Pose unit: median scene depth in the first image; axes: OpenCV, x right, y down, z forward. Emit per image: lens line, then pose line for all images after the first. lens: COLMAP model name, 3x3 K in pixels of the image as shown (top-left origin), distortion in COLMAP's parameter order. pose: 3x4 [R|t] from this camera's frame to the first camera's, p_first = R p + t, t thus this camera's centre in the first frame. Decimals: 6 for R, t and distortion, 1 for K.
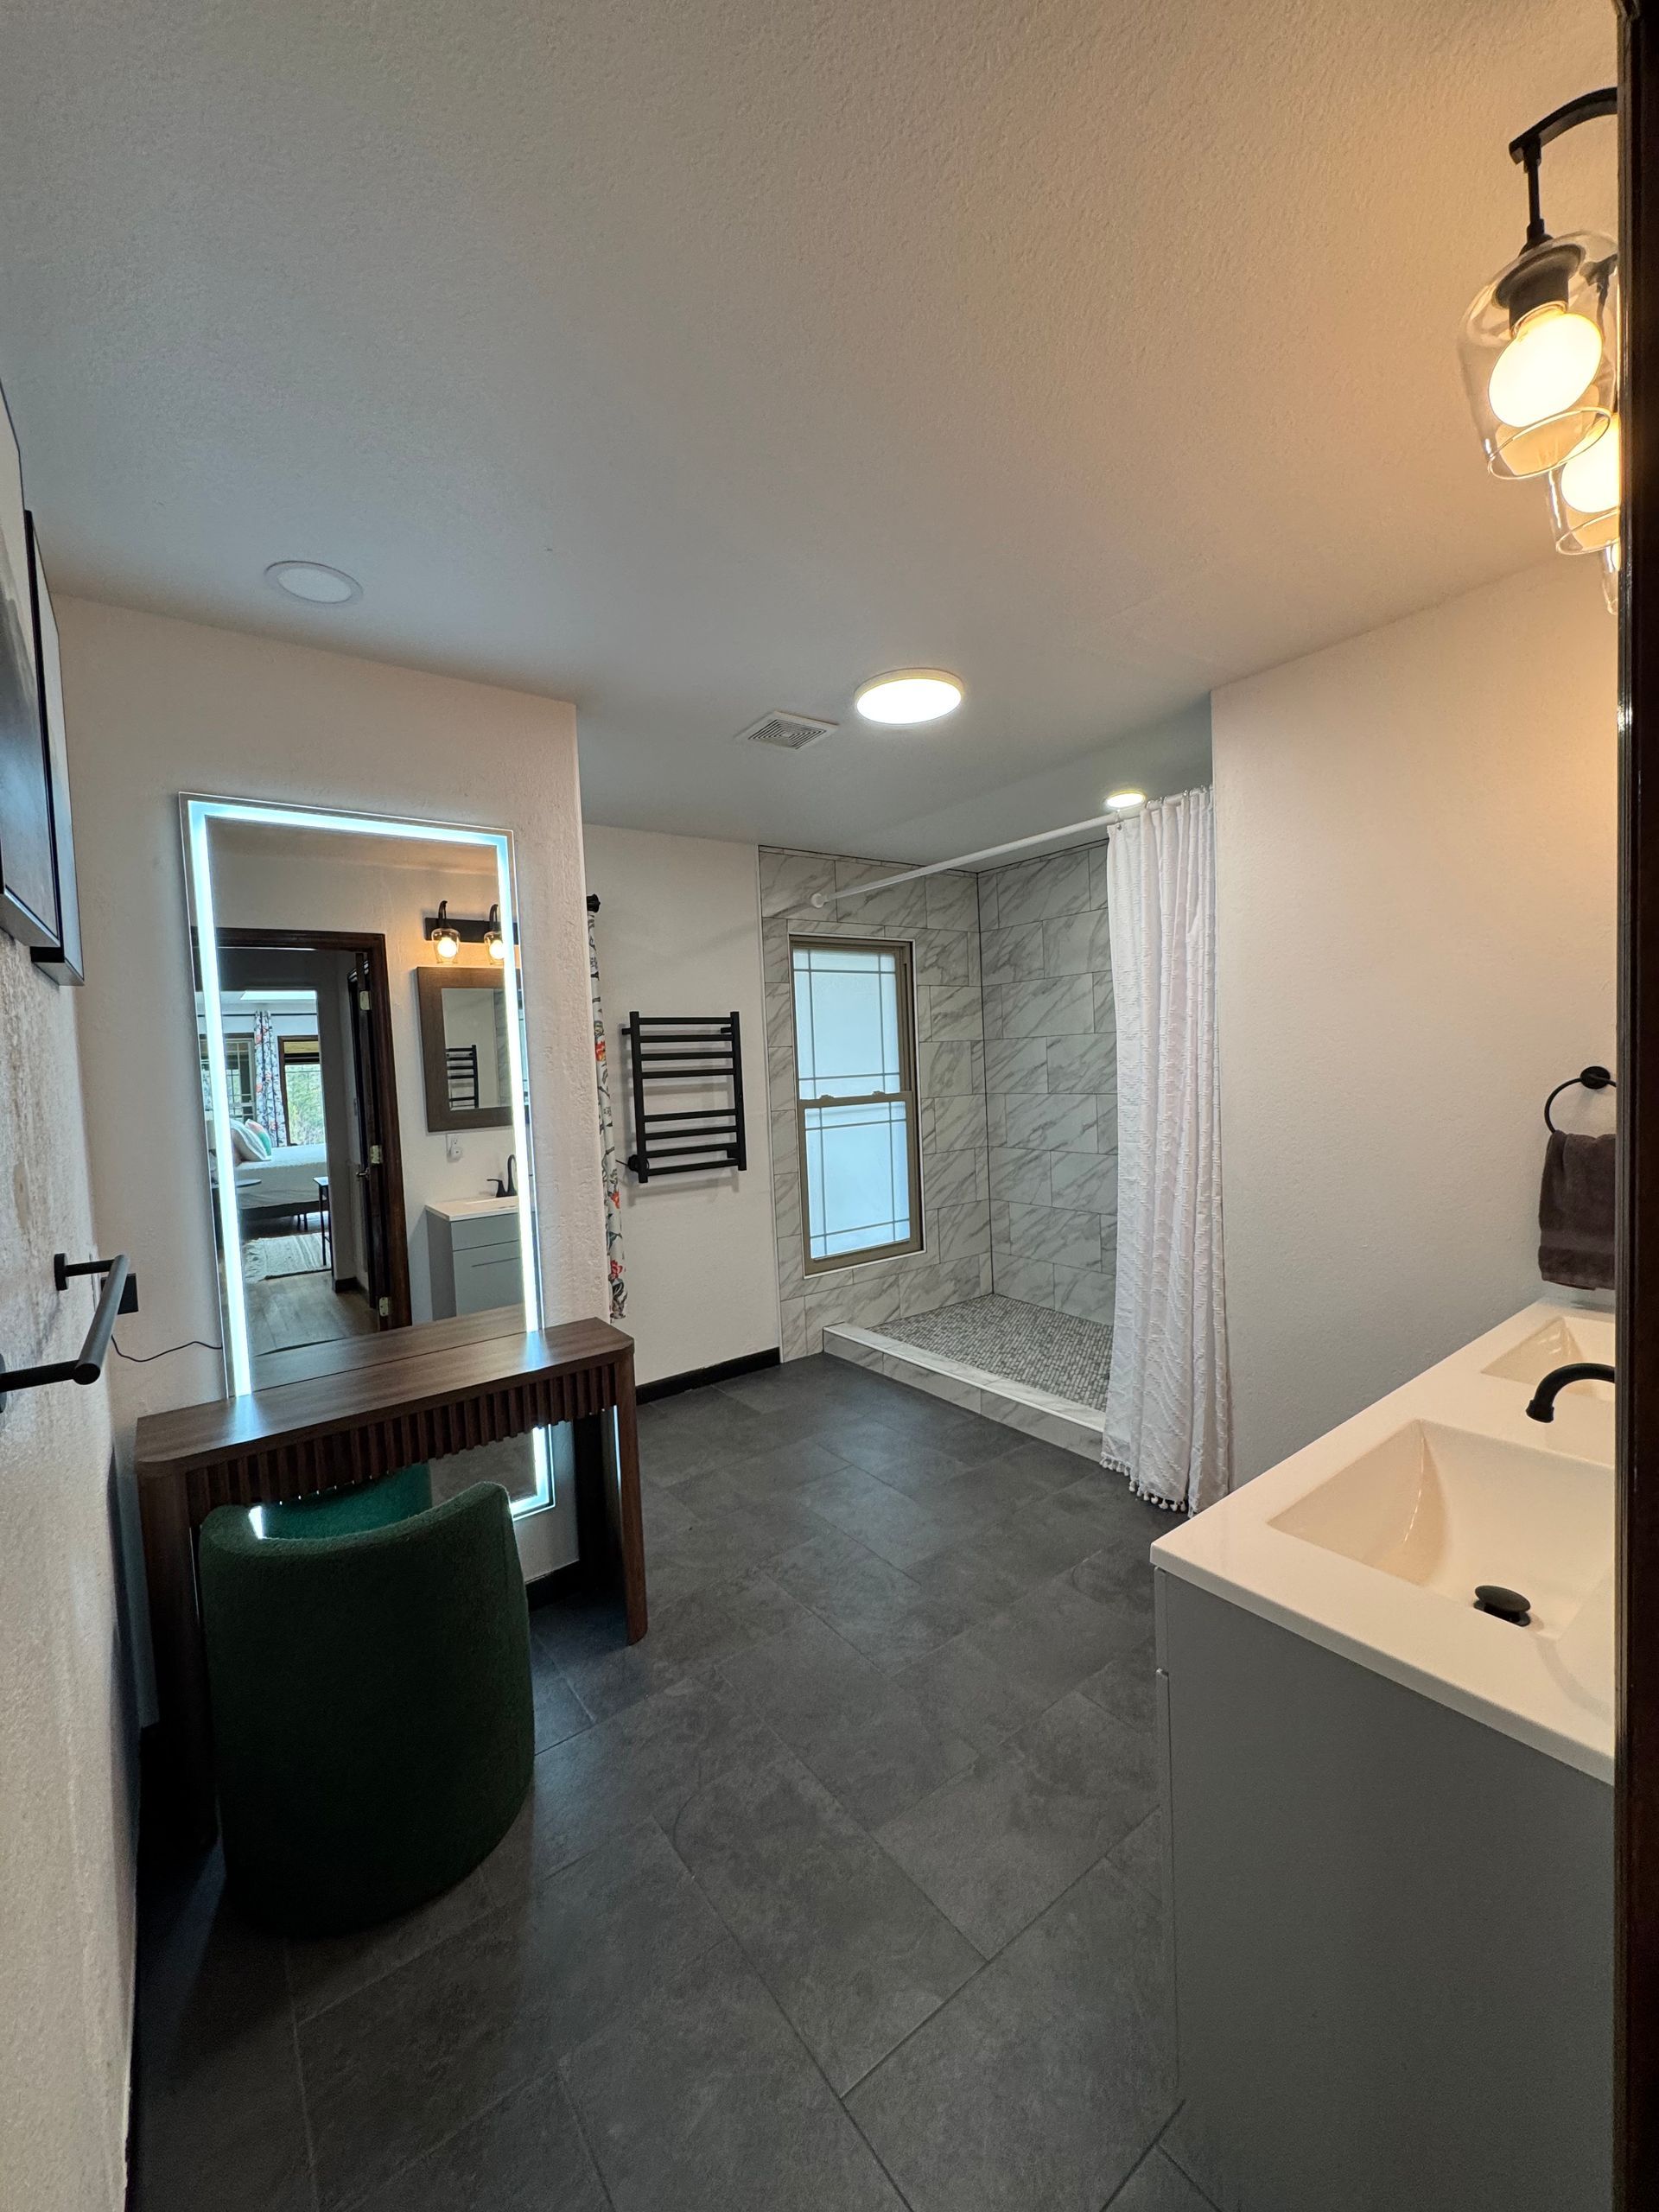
lens RADIAL K [[880.6, 0, 829.5], [0, 880.6, 1106.0], [0, 0, 1]] dist [-0.001686, 0.000104]
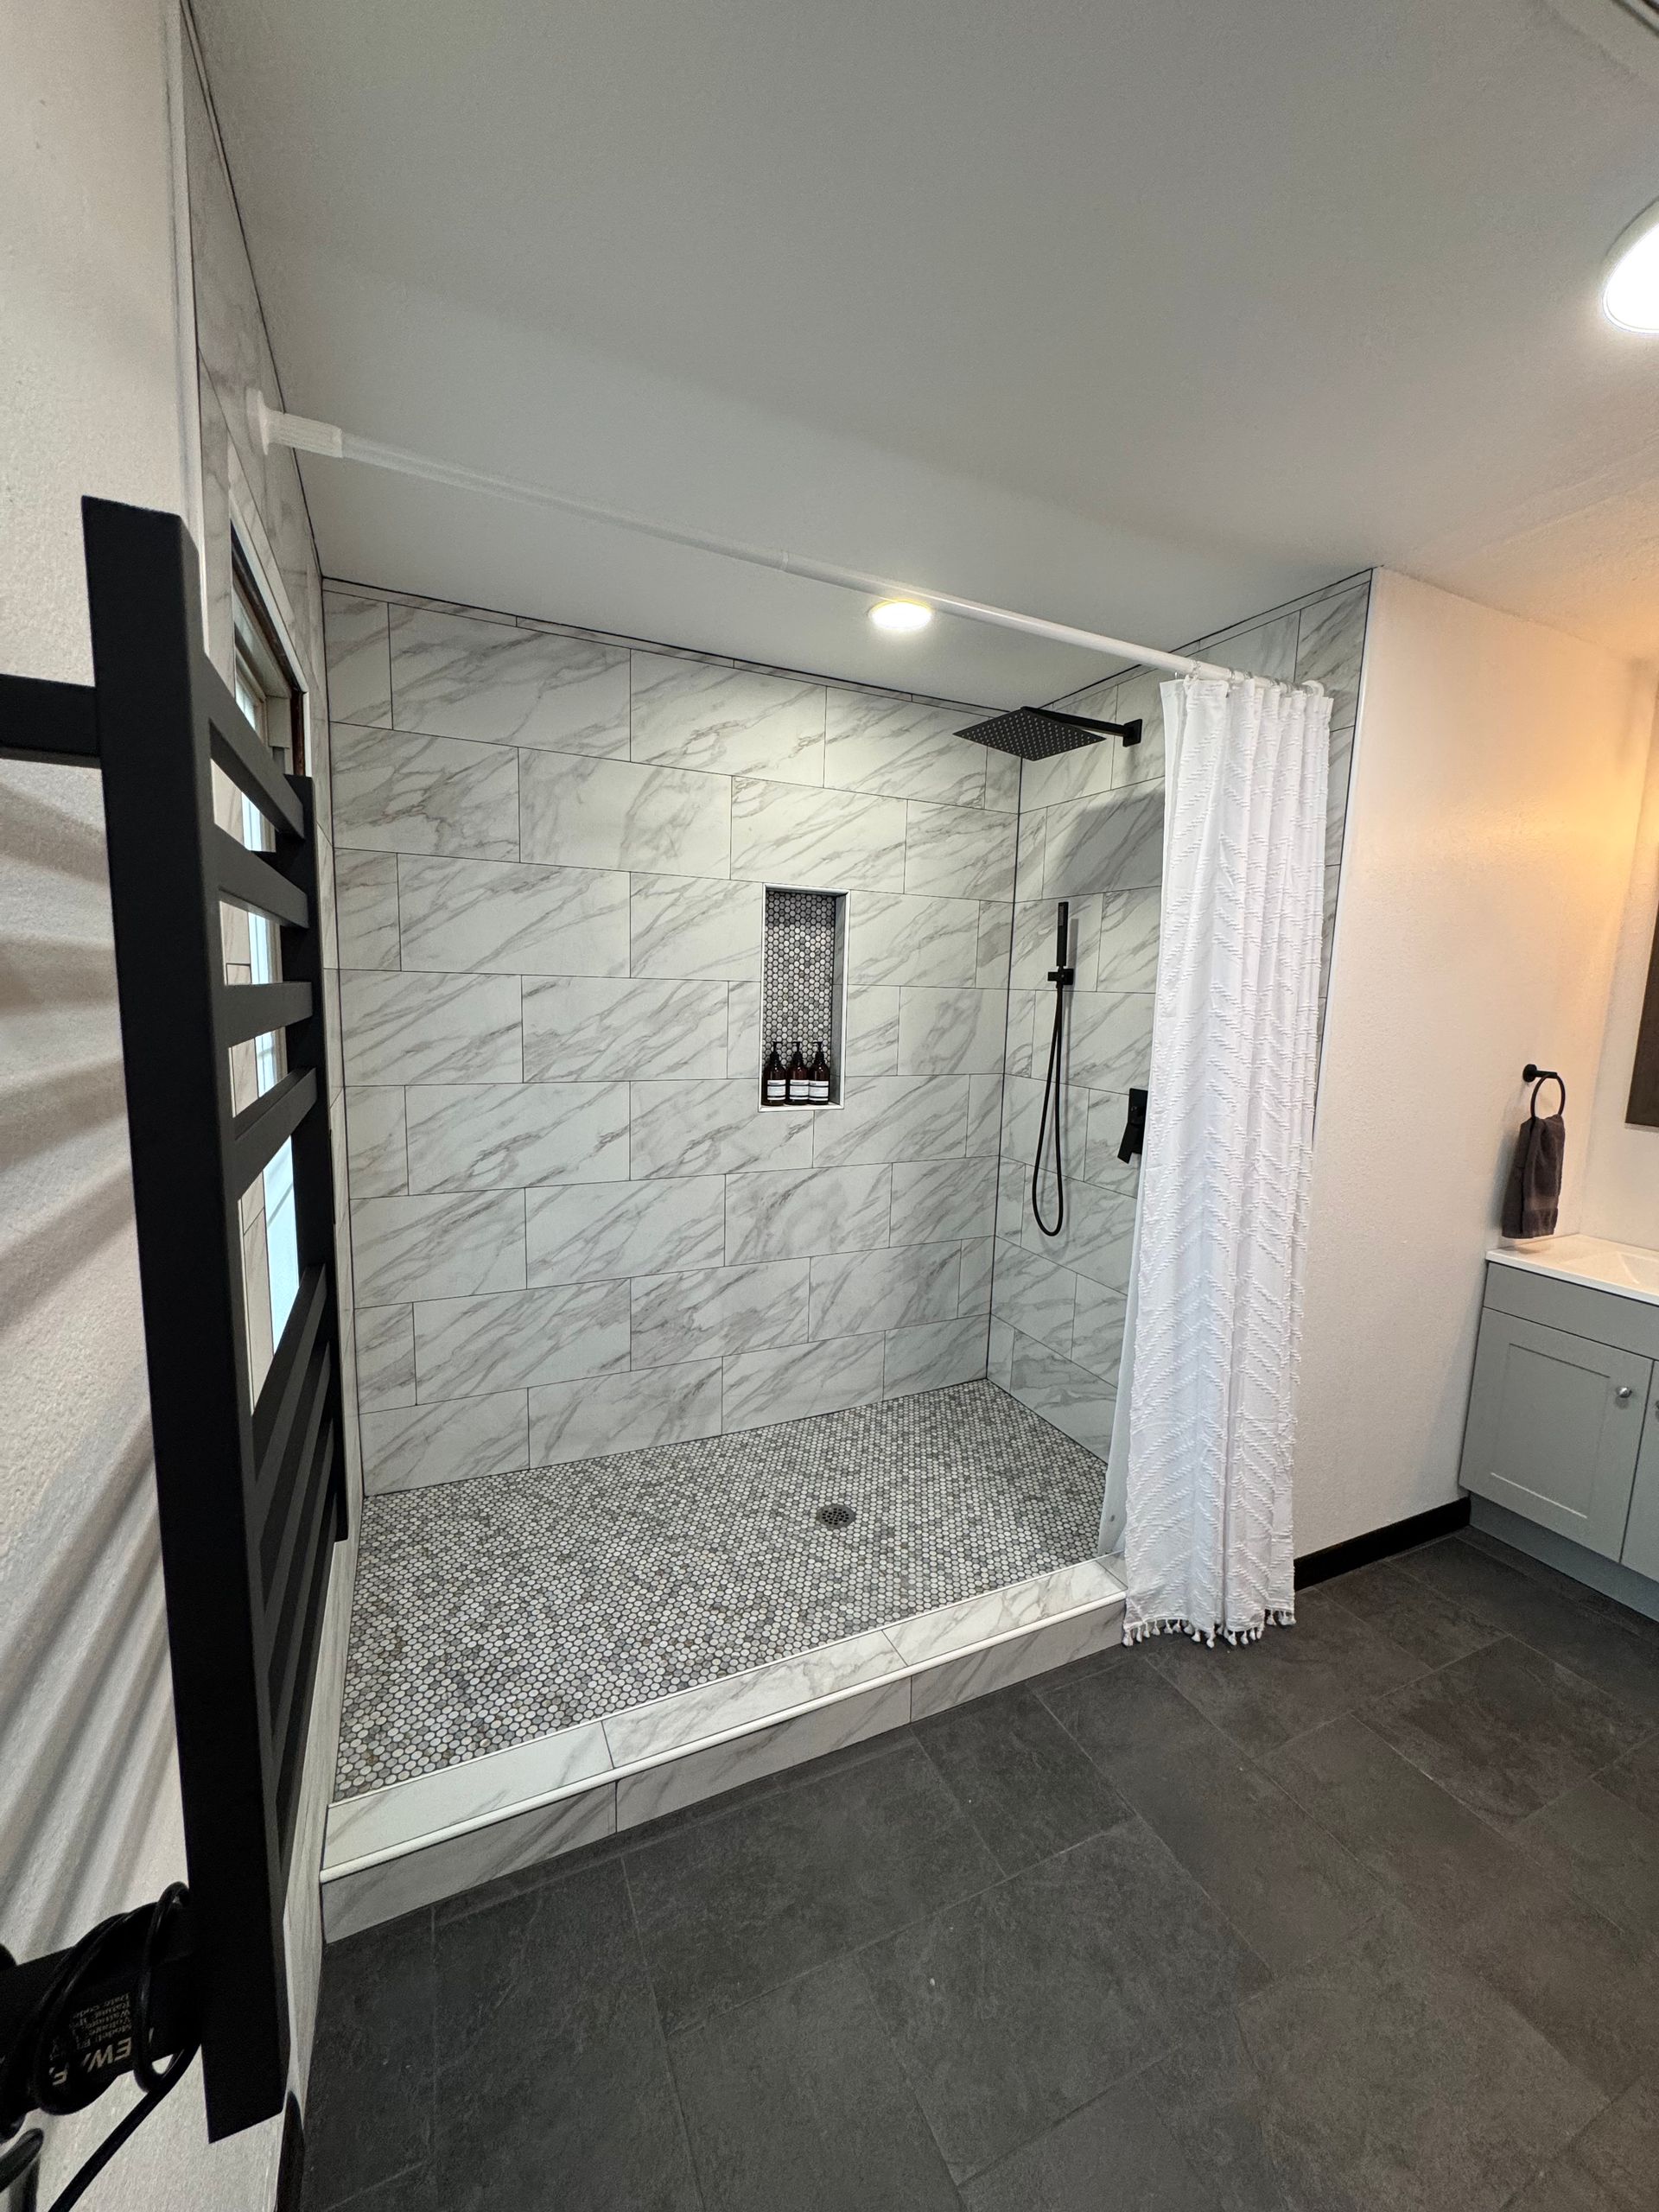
lens RADIAL K [[880.6, 0, 829.5], [0, 880.6, 1106.0], [0, 0, 1]] dist [-0.001686, 0.000104]
pose [[0.199278, -0.083077, 0.976415, -0.238875], [0.011778, 0.996531, 0.082385, -0.042321], [-0.979872, -0.004917, 0.199565, 0.717189]]
